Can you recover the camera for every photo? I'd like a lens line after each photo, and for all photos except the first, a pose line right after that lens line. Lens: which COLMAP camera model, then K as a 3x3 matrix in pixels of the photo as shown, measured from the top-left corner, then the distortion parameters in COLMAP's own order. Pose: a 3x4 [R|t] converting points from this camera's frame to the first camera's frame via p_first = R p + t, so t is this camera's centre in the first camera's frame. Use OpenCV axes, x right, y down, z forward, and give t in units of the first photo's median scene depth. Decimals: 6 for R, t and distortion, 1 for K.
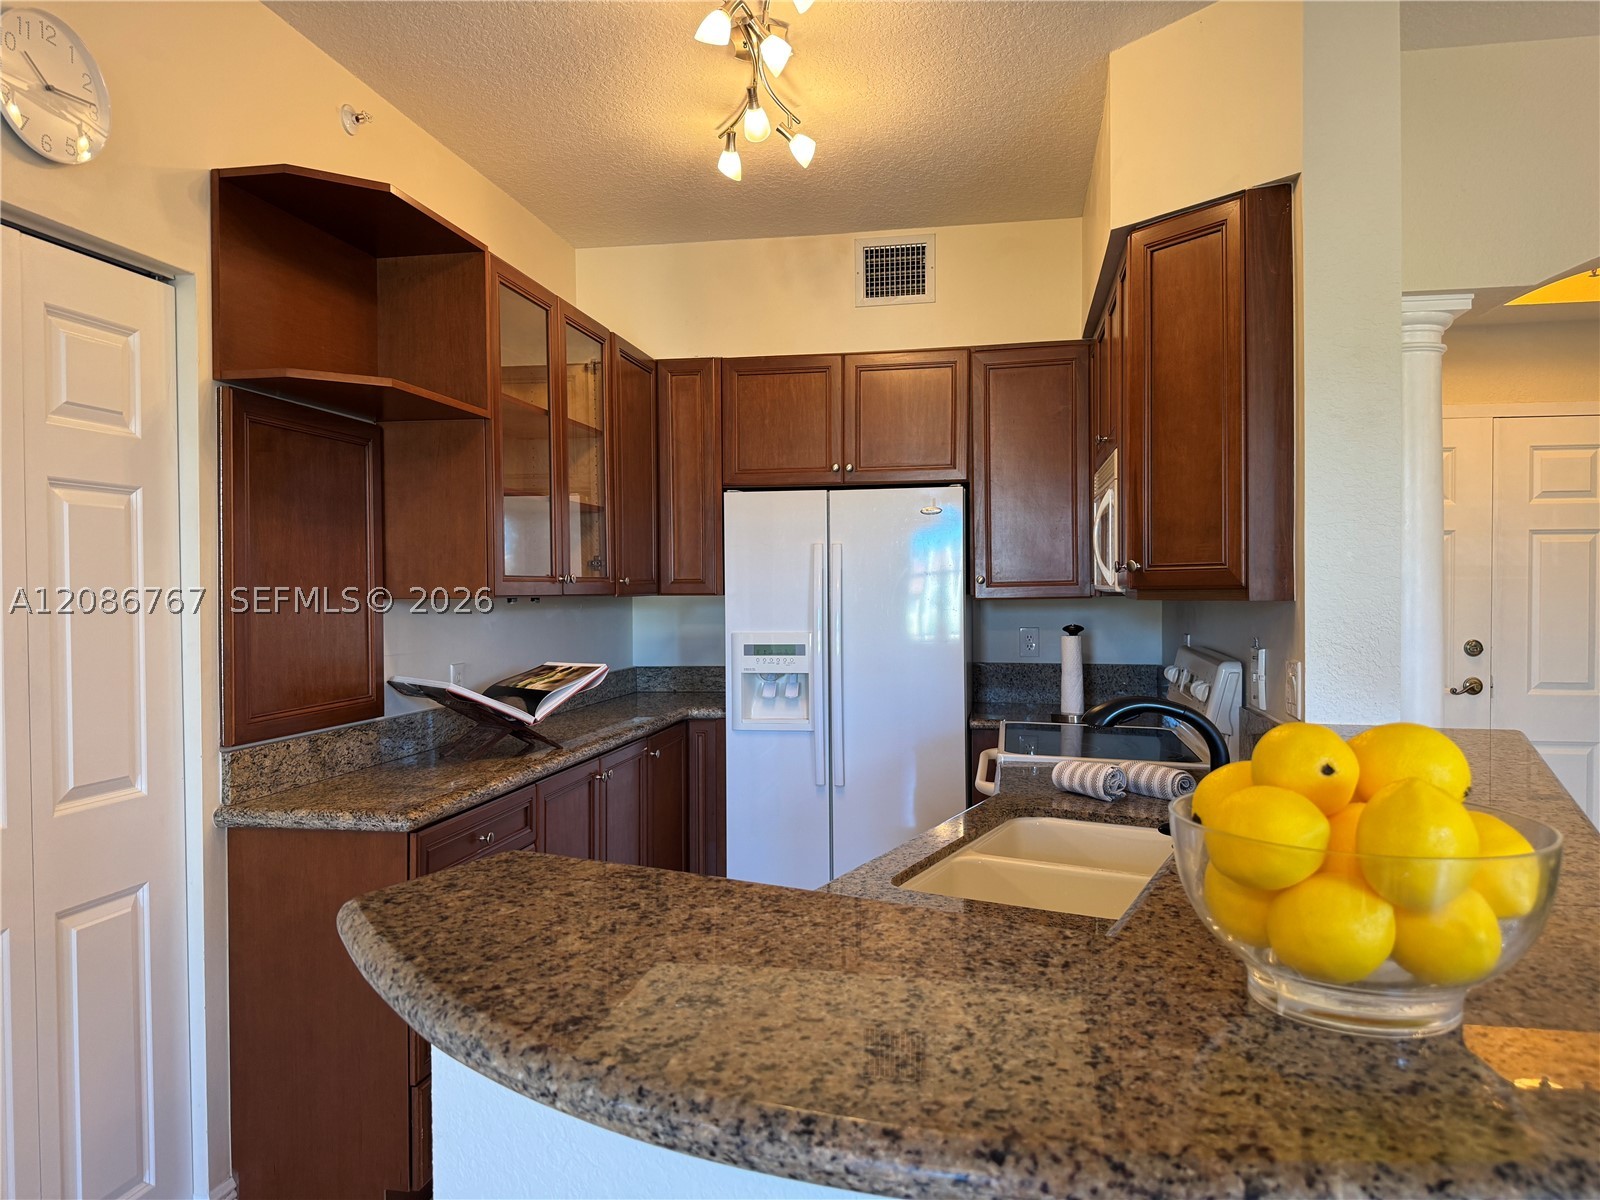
lens RADIAL K [[1121.4, 0, 800.0], [0, 1121.4, 600.0], [0, 0, 1]] dist [0.003057, -0.006146]
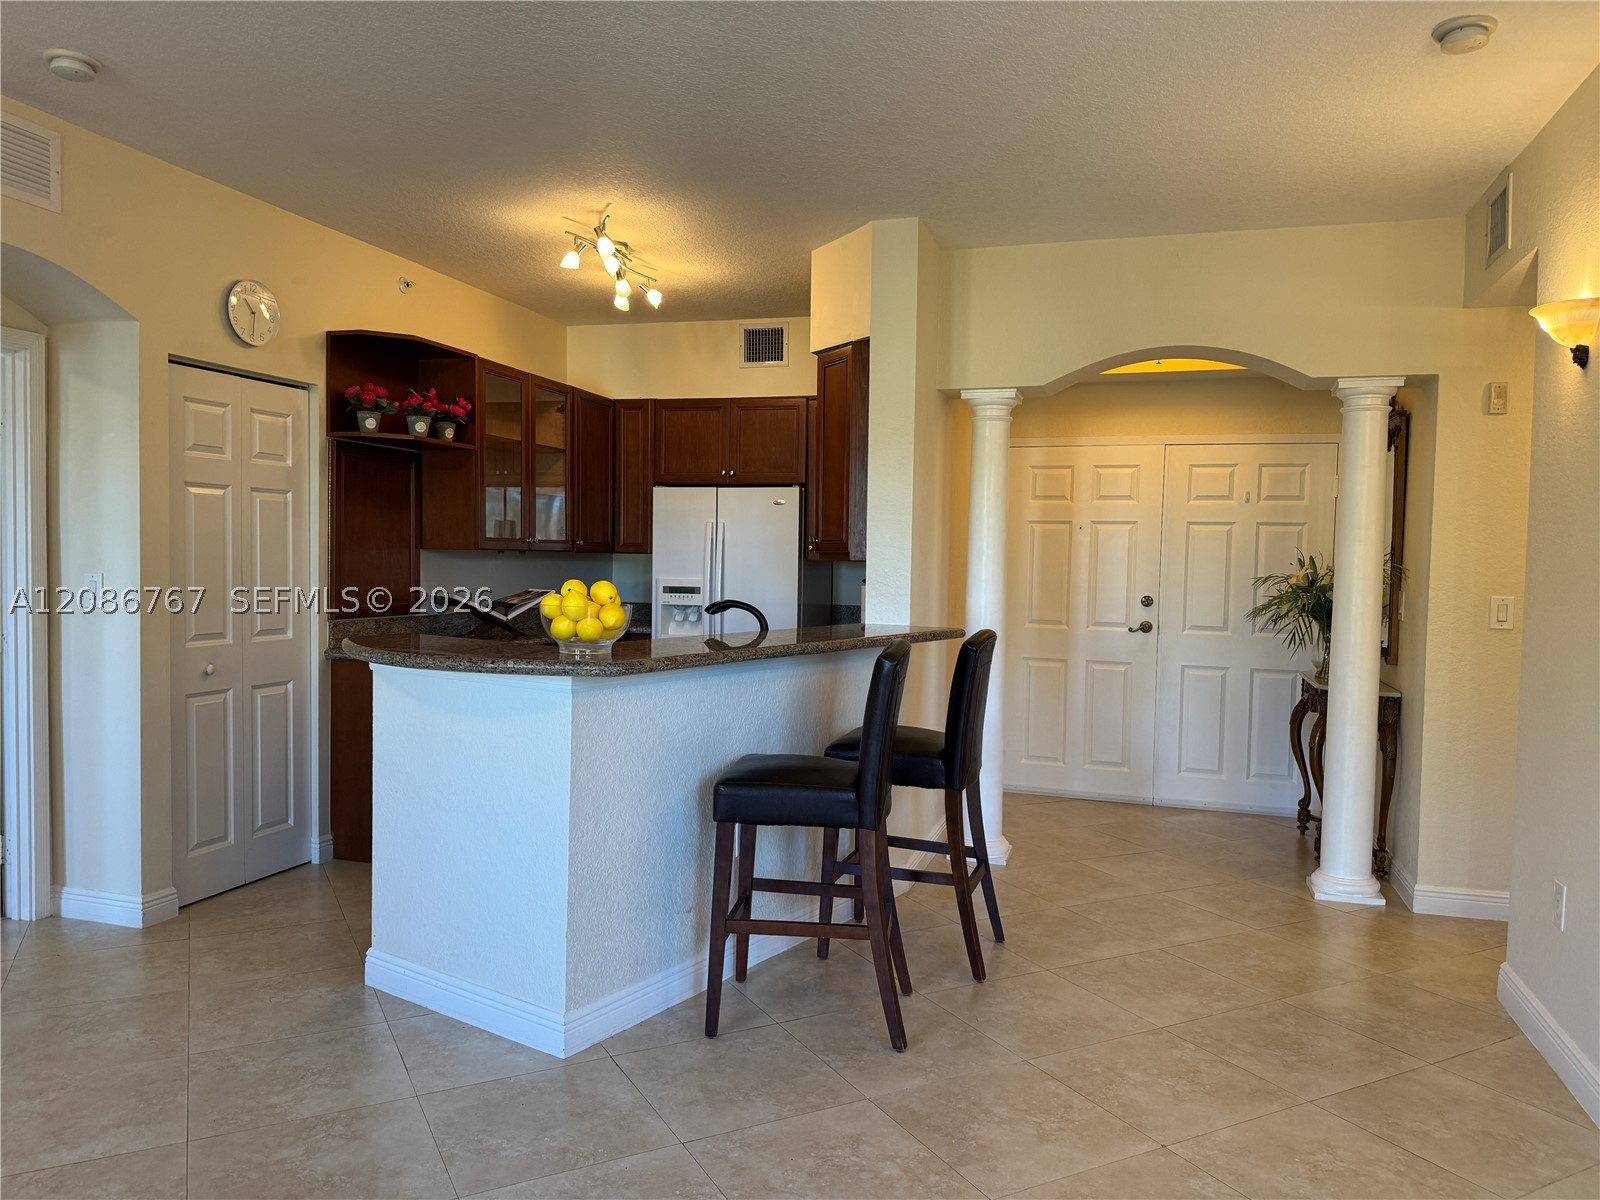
lens RADIAL K [[1104.6, 0, 800.0], [0, 1104.6, 600.0], [0, 0, 1]] dist [0.070843, -0.082930]
pose [[0.994218, 0.027093, -0.103905, 0.370978], [-0.024269, 0.999303, 0.028350, 0.013582], [0.104601, -0.025664, 0.994183, -0.627914]]
